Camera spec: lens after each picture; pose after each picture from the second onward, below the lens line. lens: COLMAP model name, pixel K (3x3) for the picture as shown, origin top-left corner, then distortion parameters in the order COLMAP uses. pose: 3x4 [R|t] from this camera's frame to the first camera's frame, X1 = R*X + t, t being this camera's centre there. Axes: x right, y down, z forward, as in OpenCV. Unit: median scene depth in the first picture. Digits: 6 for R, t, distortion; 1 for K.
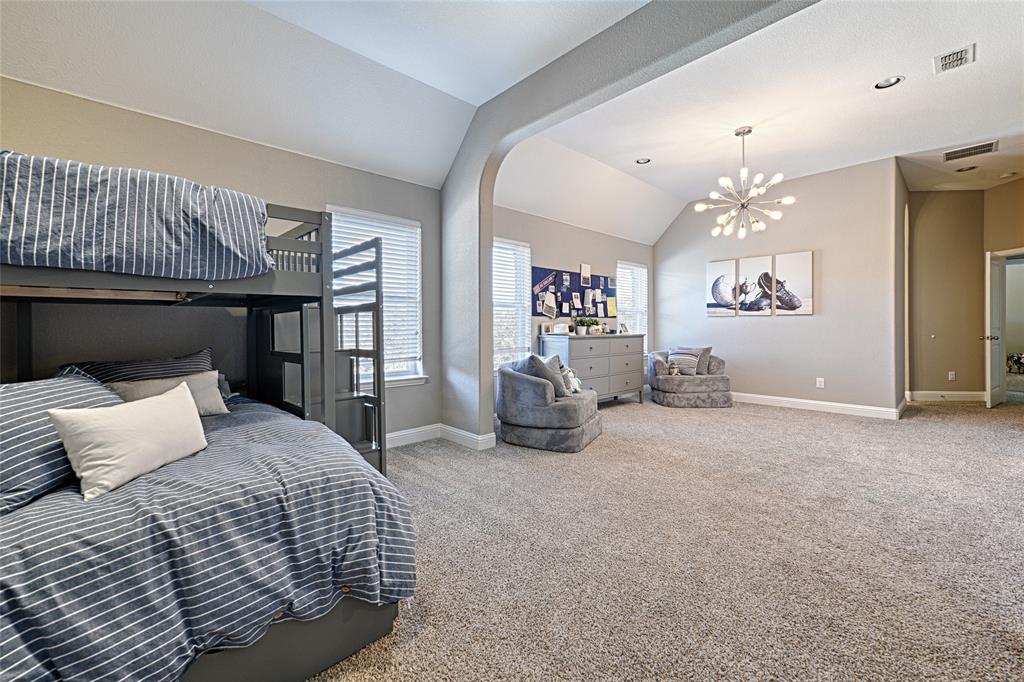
lens RADIAL K [[421.3, 0, 511.3], [0, 421.3, 327.7], [0, 0, 1]] dist [0.000348, 0.000031]
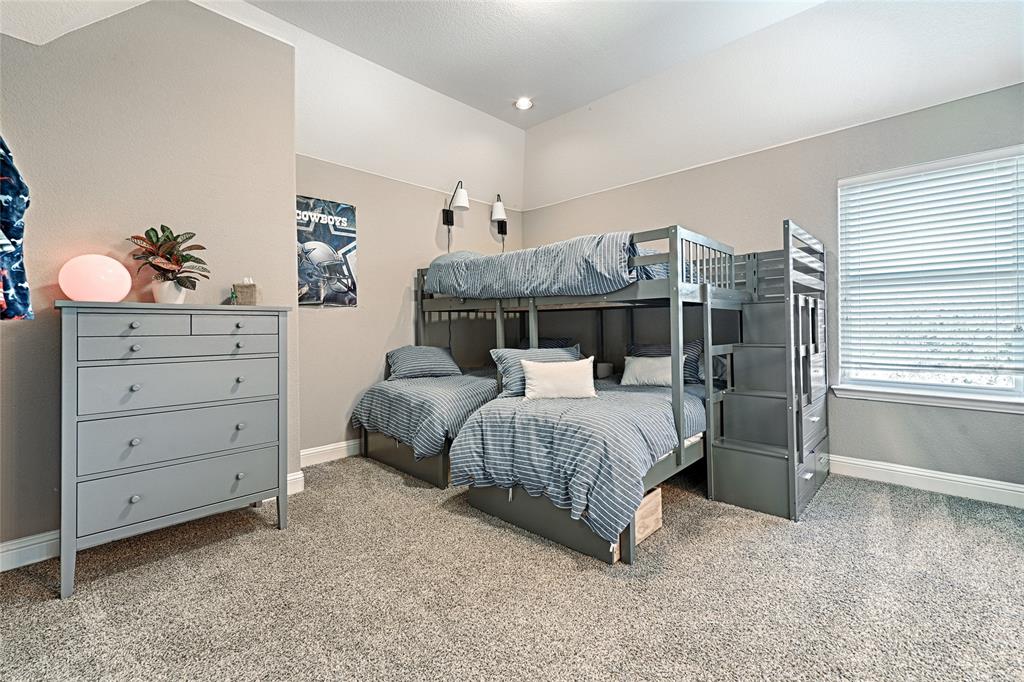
lens RADIAL K [[435.2, 0, 513.0], [0, 435.2, 324.0], [0, 0, 1]] dist [0.000054, -0.000066]
pose [[0.052522, 0.004682, -0.998609, 0.960312], [0.007637, 0.999958, 0.005090, -0.011137], [0.998591, -0.007894, 0.052484, 0.613213]]
